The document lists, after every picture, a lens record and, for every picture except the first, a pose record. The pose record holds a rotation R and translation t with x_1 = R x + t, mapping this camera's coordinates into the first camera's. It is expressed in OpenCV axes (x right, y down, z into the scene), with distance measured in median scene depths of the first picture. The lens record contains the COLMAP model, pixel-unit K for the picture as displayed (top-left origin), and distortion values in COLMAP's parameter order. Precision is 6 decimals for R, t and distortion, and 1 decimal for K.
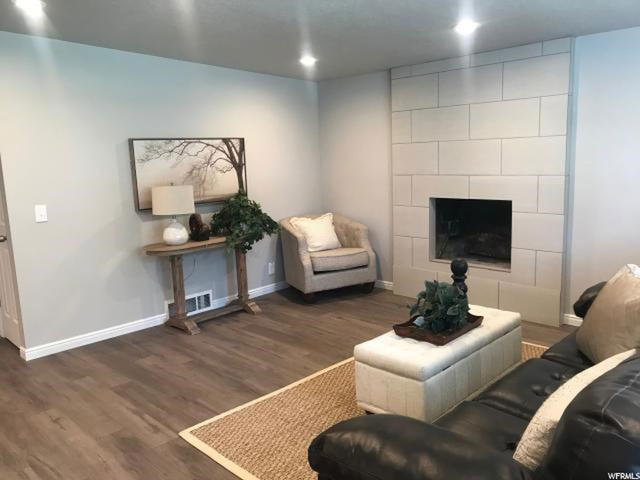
lens RADIAL K [[524.6, 0, 320.3], [0, 524.6, 237.8], [0, 0, 1]] dist [0.036728, -0.017854]
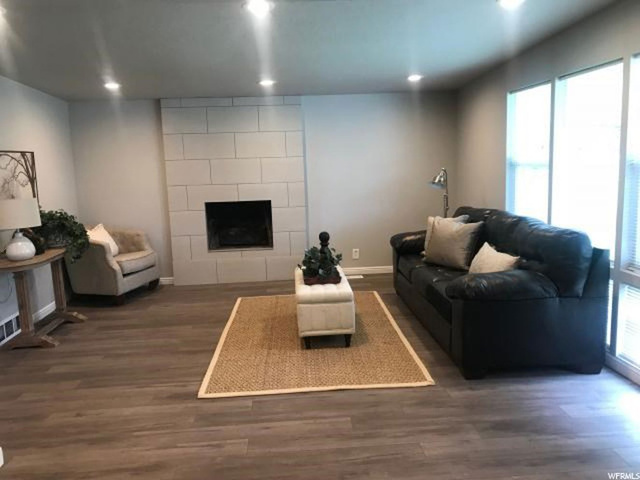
lens RADIAL K [[524.6, 0, 317.6], [0, 524.6, 240.5], [0, 0, 1]] dist [0.036728, -0.017854]
pose [[0.652224, -0.098408, 0.751612, -0.611992], [0.130334, 0.991330, 0.016694, 0.030682], [-0.746738, 0.087072, 0.659395, -0.044496]]
